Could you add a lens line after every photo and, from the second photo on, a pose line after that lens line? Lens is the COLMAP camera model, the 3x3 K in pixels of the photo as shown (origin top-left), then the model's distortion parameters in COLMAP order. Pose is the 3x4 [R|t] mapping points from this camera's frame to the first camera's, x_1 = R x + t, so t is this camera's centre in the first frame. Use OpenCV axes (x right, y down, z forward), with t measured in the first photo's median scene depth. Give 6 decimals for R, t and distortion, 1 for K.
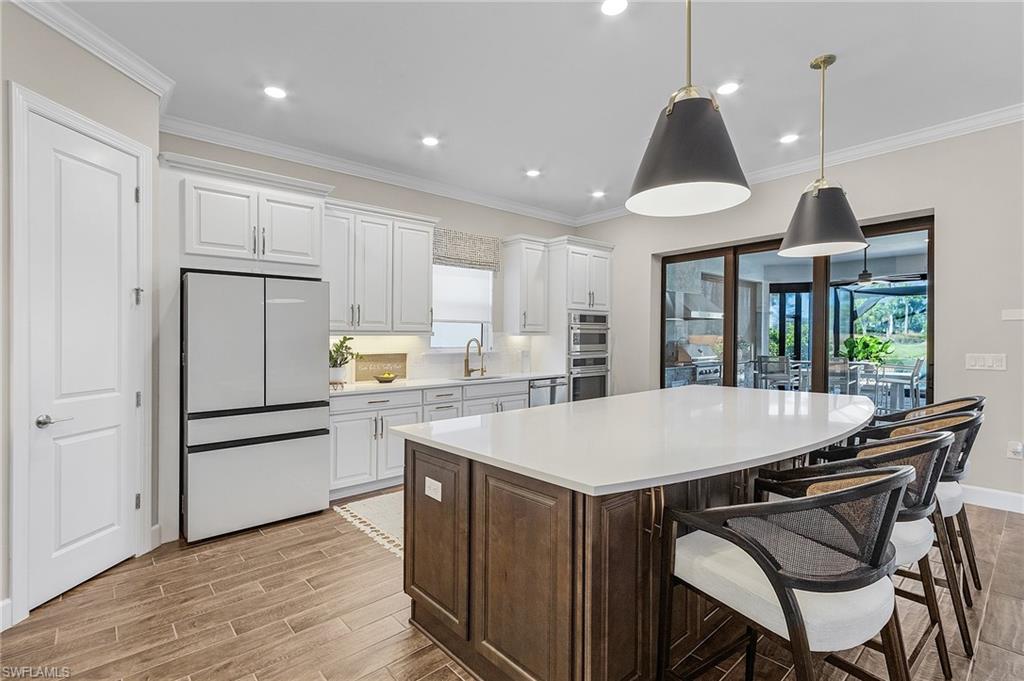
lens RADIAL K [[479.2, 0, 511.8], [0, 479.2, 343.7], [0, 0, 1]] dist [0.003306, 0.000202]
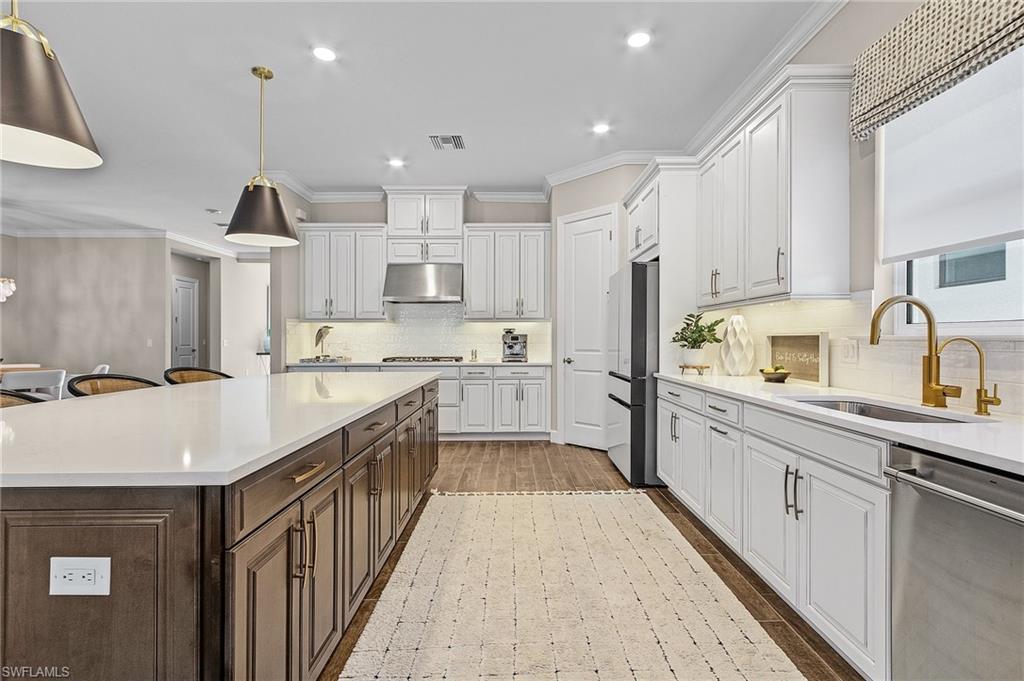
lens RADIAL K [[479.2, 0, 514.5], [0, 479.2, 336.3], [0, 0, 1]] dist [0.003306, 0.000202]
pose [[-0.673463, 0.004130, -0.739209, 0.398849], [0.001439, 0.999990, 0.004277, 0.018869], [0.739219, 0.001817, -0.673462, 1.117975]]
